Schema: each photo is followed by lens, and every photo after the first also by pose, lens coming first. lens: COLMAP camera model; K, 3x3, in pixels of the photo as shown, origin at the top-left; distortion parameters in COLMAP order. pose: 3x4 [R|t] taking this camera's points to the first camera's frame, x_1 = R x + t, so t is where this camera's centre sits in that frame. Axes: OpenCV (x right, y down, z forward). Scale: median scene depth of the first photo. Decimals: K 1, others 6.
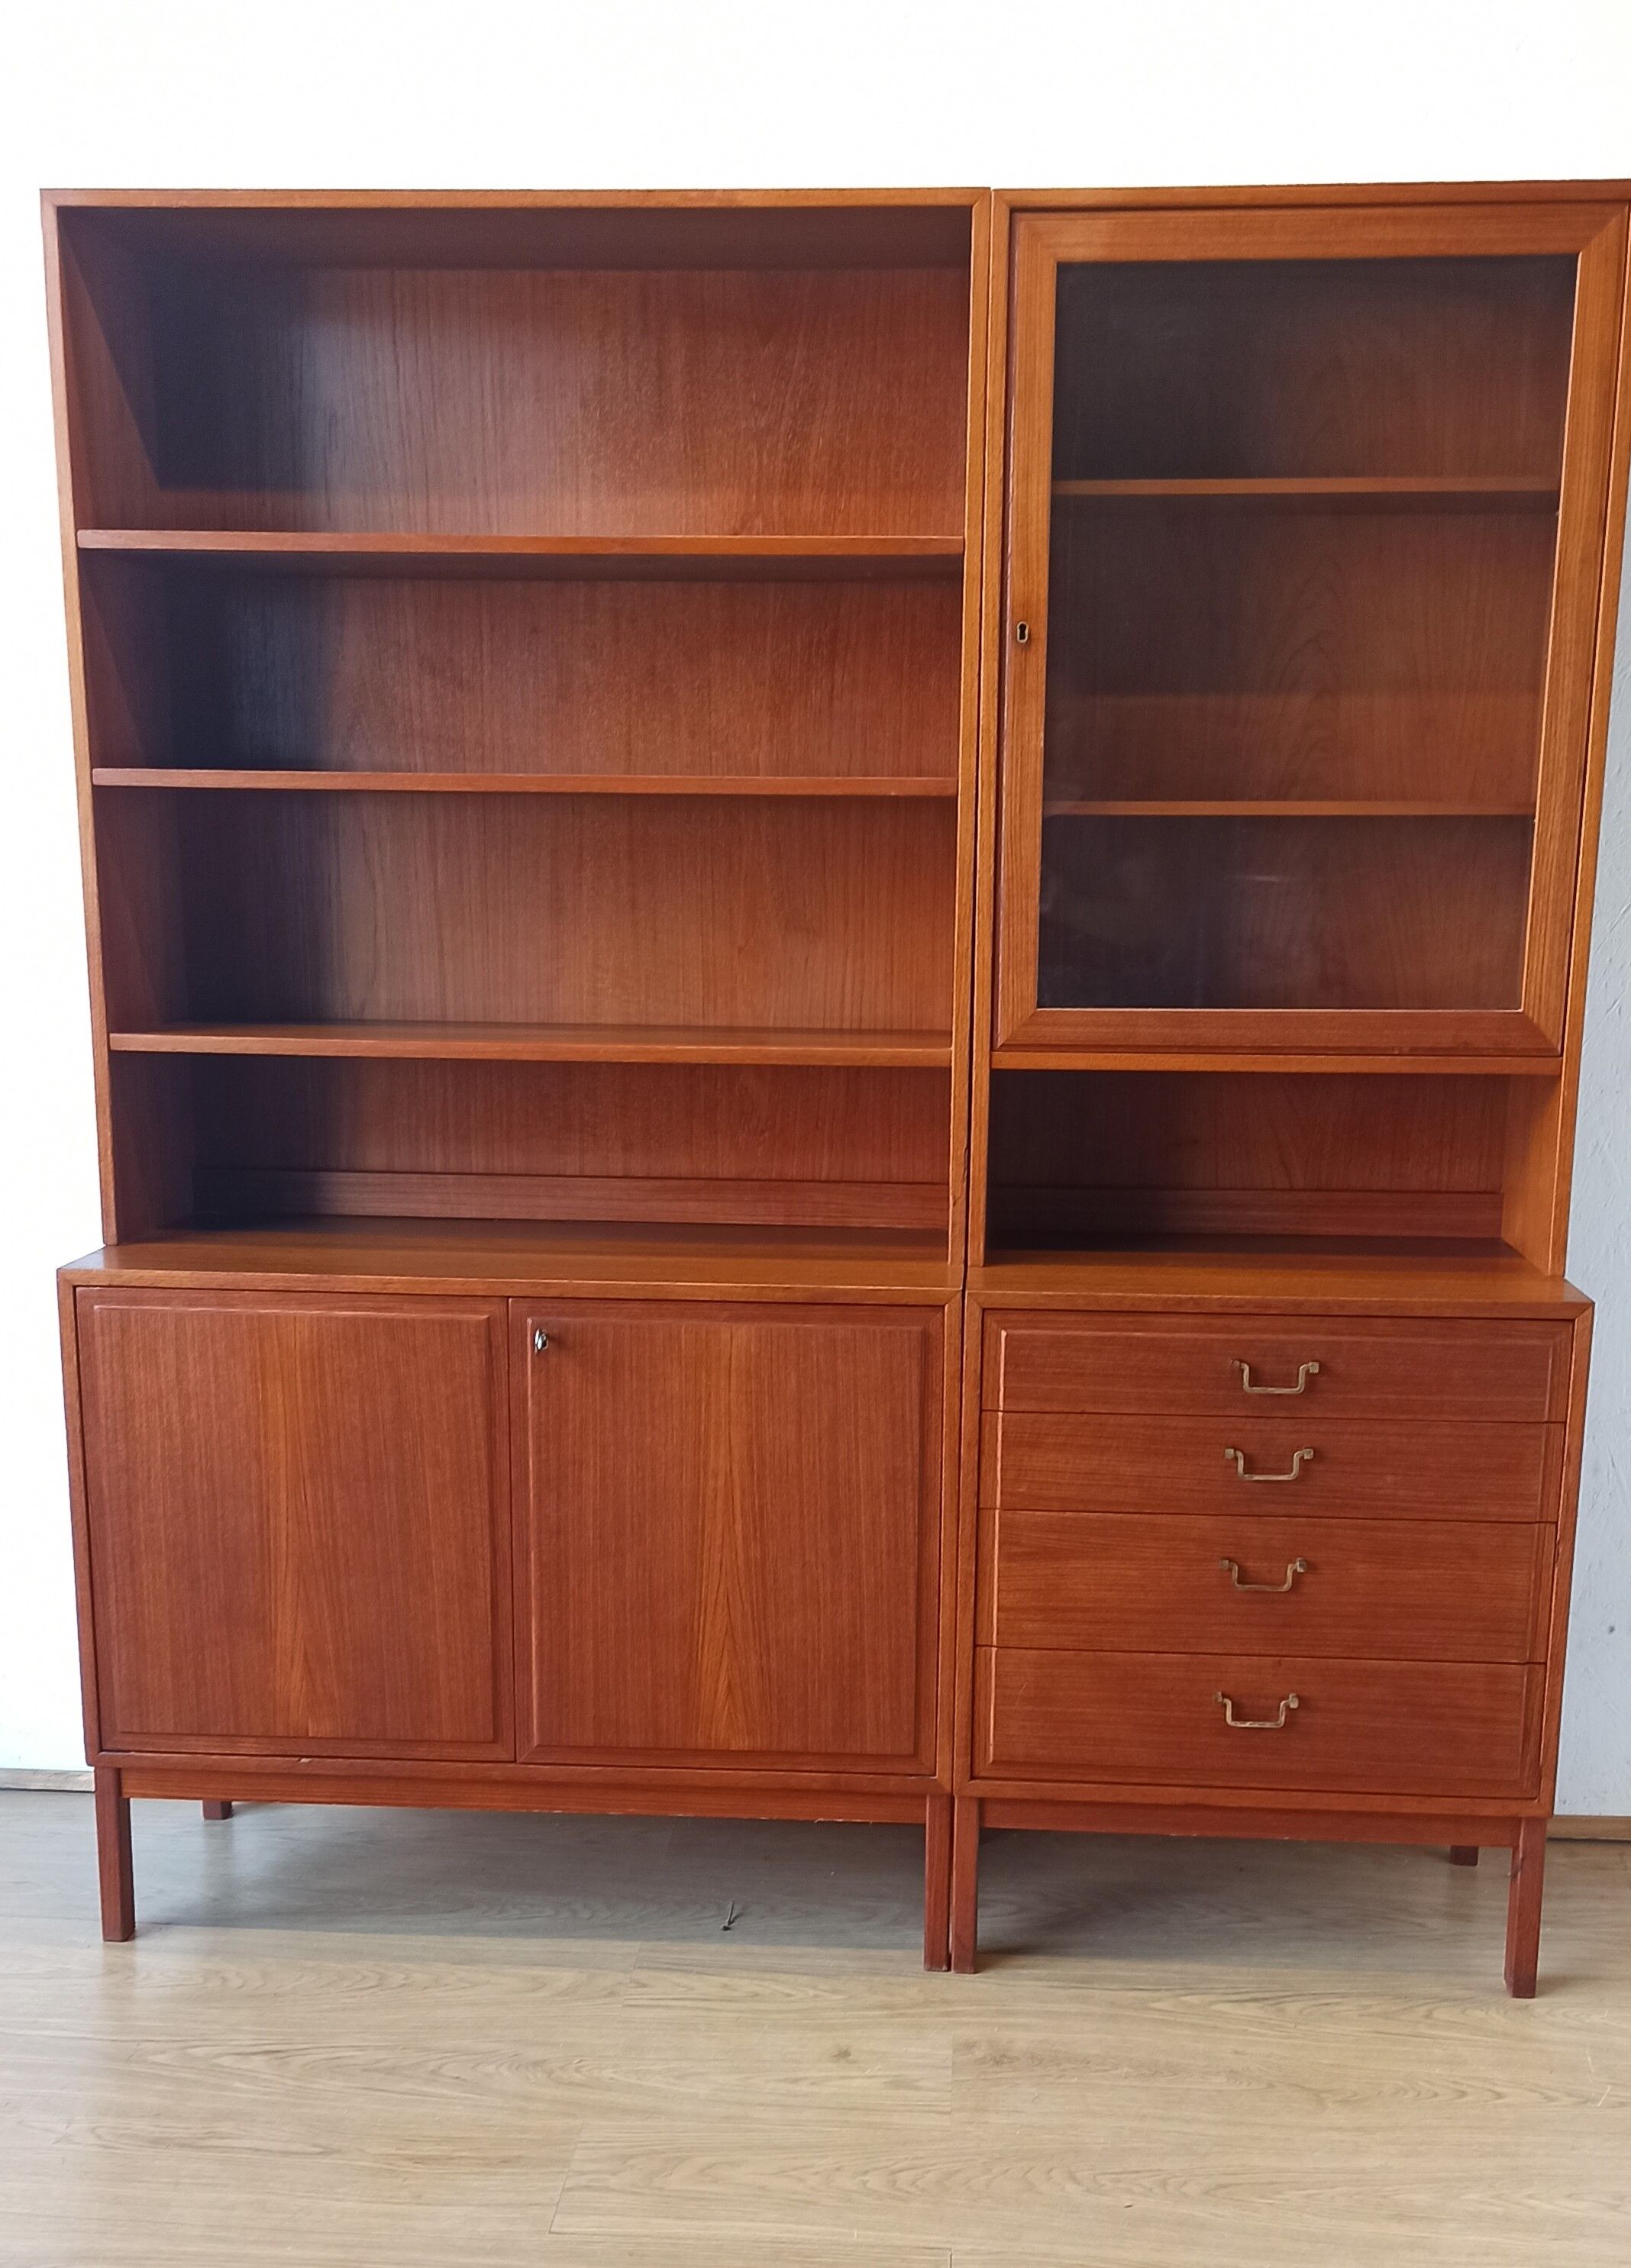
lens RADIAL K [[2583.7, 0, 816.2], [0, 2583.7, 1458.5], [0, 0, 1]] dist [0.077620, -0.077266]
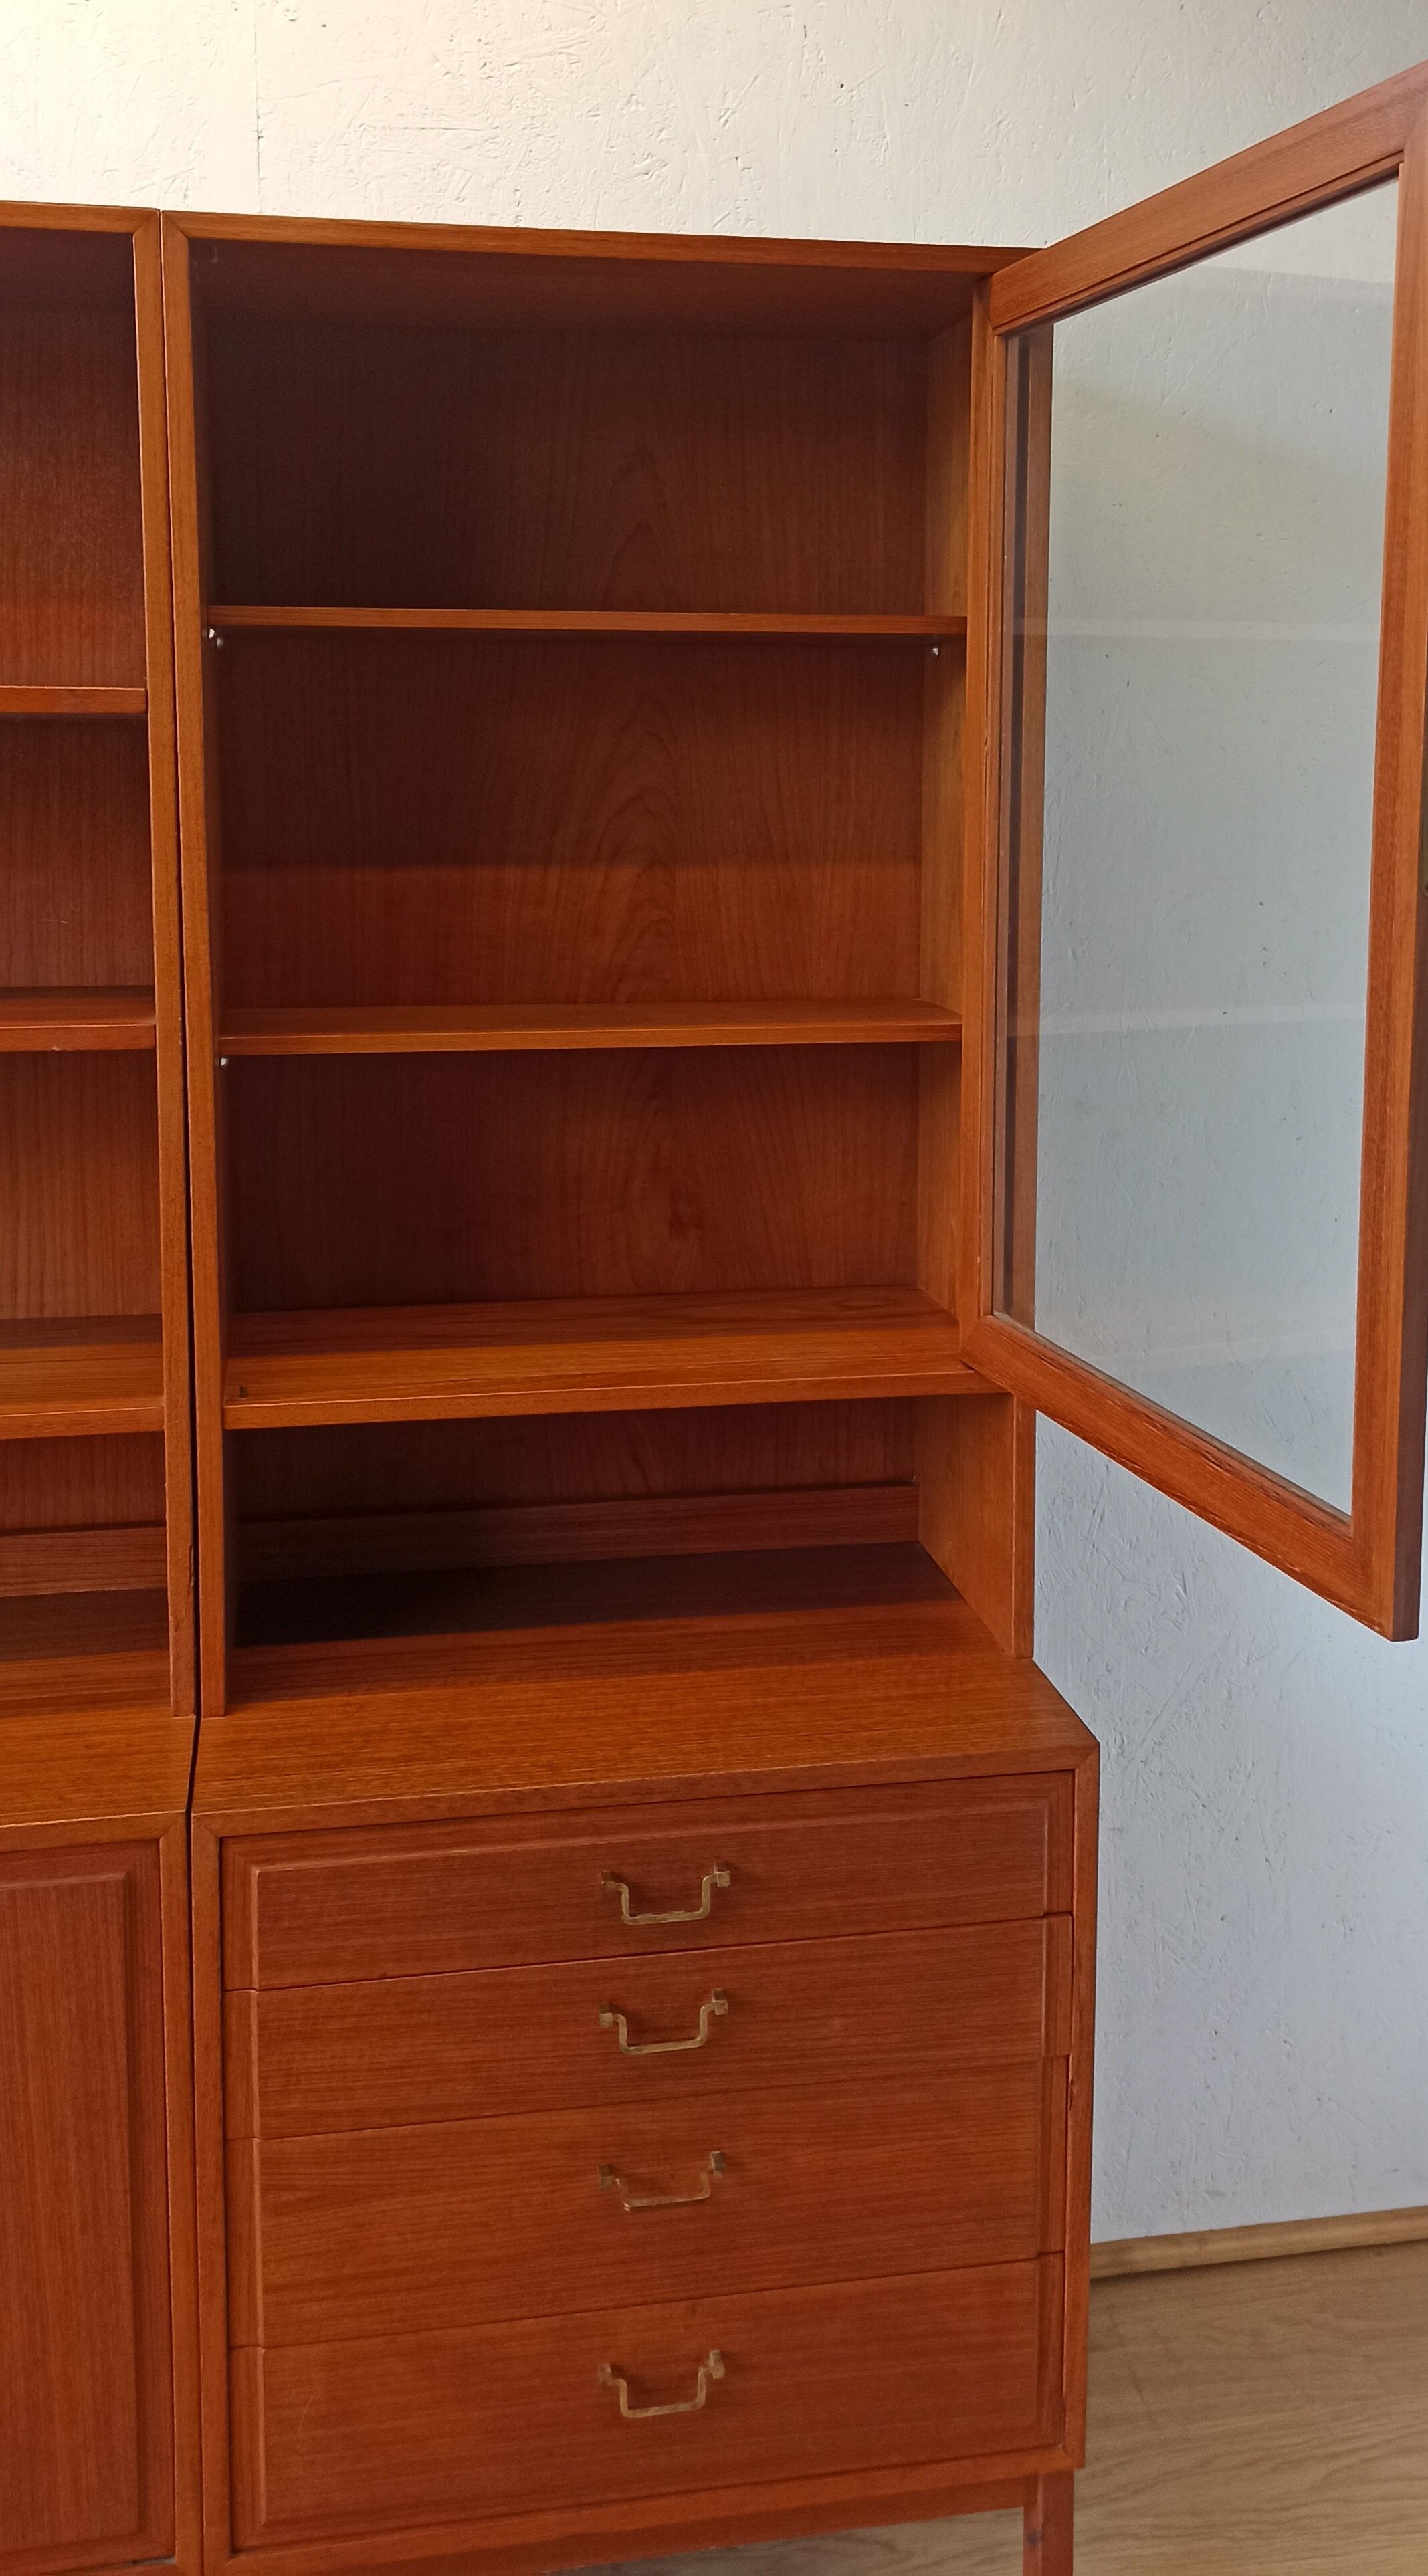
lens RADIAL K [[2264.6, 0, 708.1], [0, 2264.6, 1019.8], [0, 0, 1]] dist [0.052768, -0.062087]
pose [[0.968698, -0.033341, 0.245993, 0.048021], [0.063470, 0.991267, -0.115588, -0.181978], [-0.239991, 0.127583, 0.962355, 0.386469]]
